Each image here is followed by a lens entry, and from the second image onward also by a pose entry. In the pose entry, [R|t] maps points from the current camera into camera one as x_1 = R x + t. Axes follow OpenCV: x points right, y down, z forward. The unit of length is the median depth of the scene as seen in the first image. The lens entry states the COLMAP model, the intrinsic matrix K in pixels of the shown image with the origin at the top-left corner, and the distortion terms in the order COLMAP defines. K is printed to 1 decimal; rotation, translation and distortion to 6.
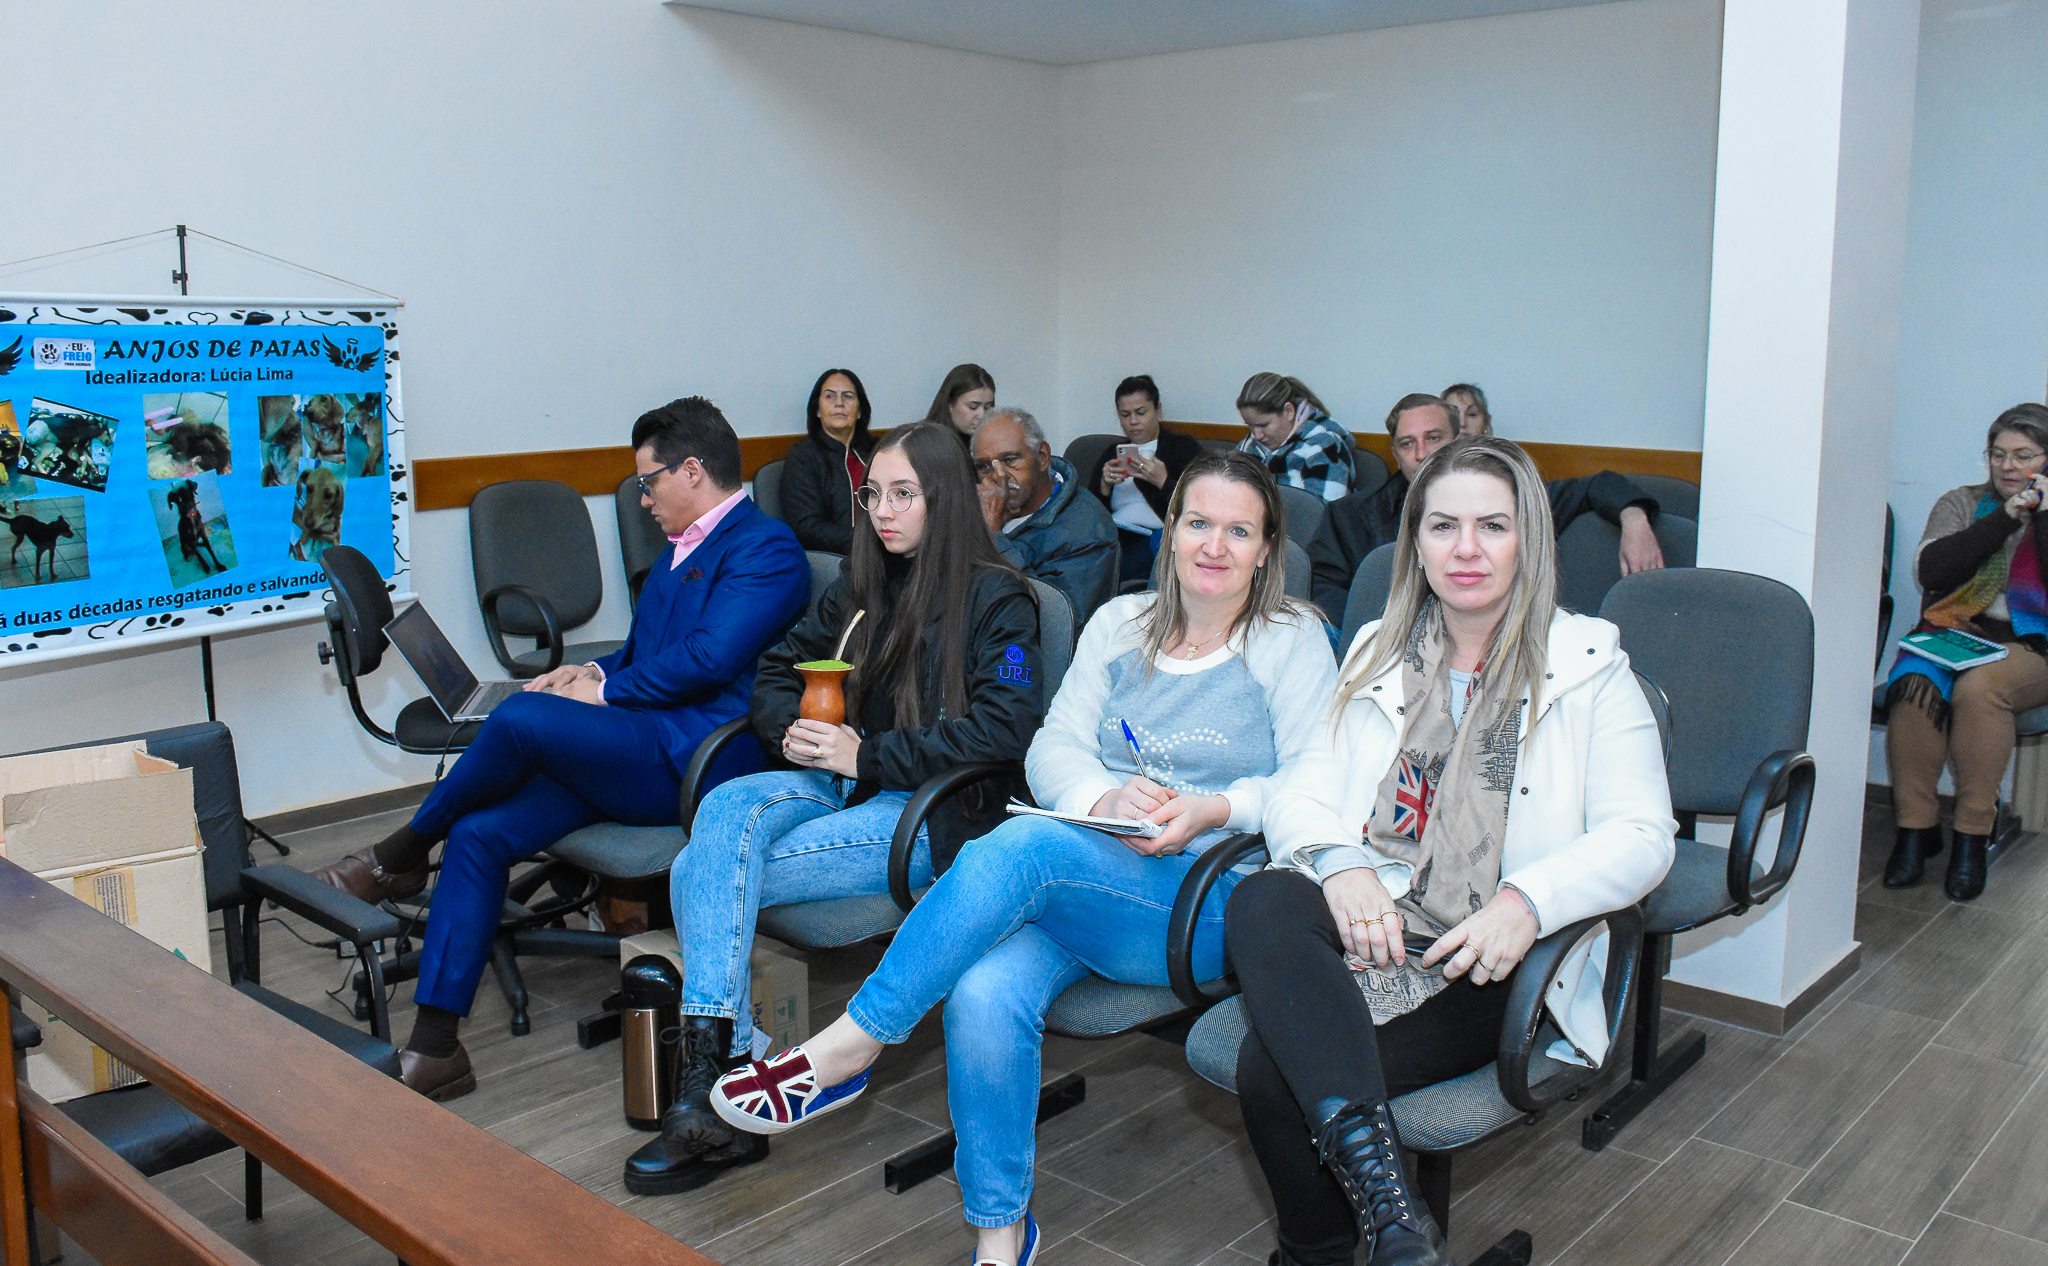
lens RADIAL K [[1765.2, 0, 1024.0], [0, 1765.2, 633.0], [0, 0, 1]] dist [-0.014408, -0.007109]
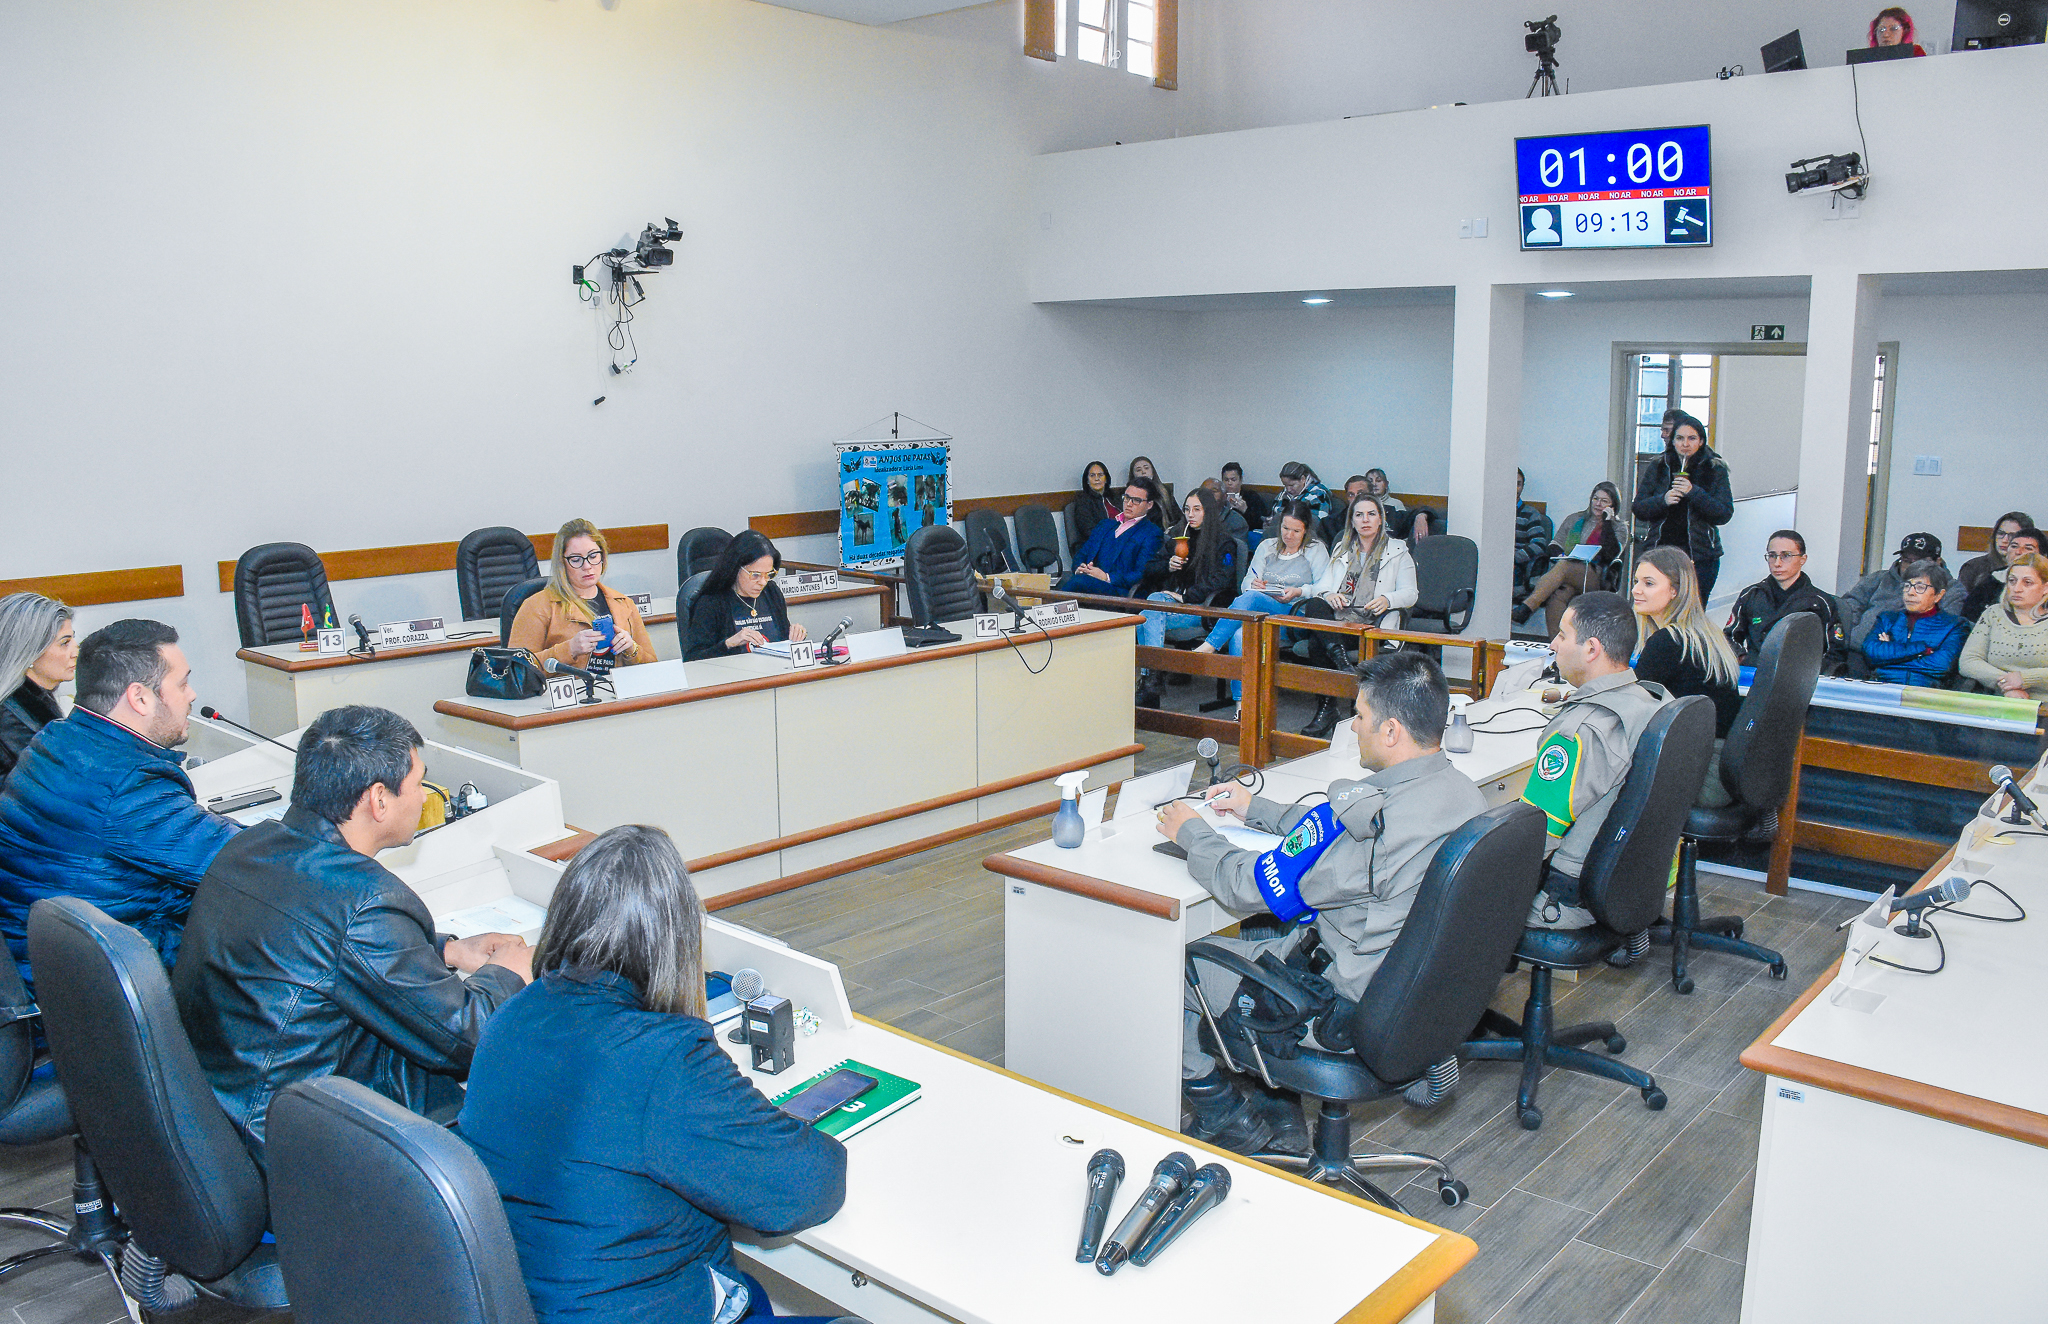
lens RADIAL K [[1592.8, 0, 1001.5], [0, 1592.8, 648.7], [0, 0, 1]] dist [-0.138618, 0.087042]
pose [[0.999862, -0.000757, -0.016621, -0.289159], [0.000585, 0.999946, -0.010367, 0.158751], [0.016628, 0.010356, 0.999808, -1.466736]]
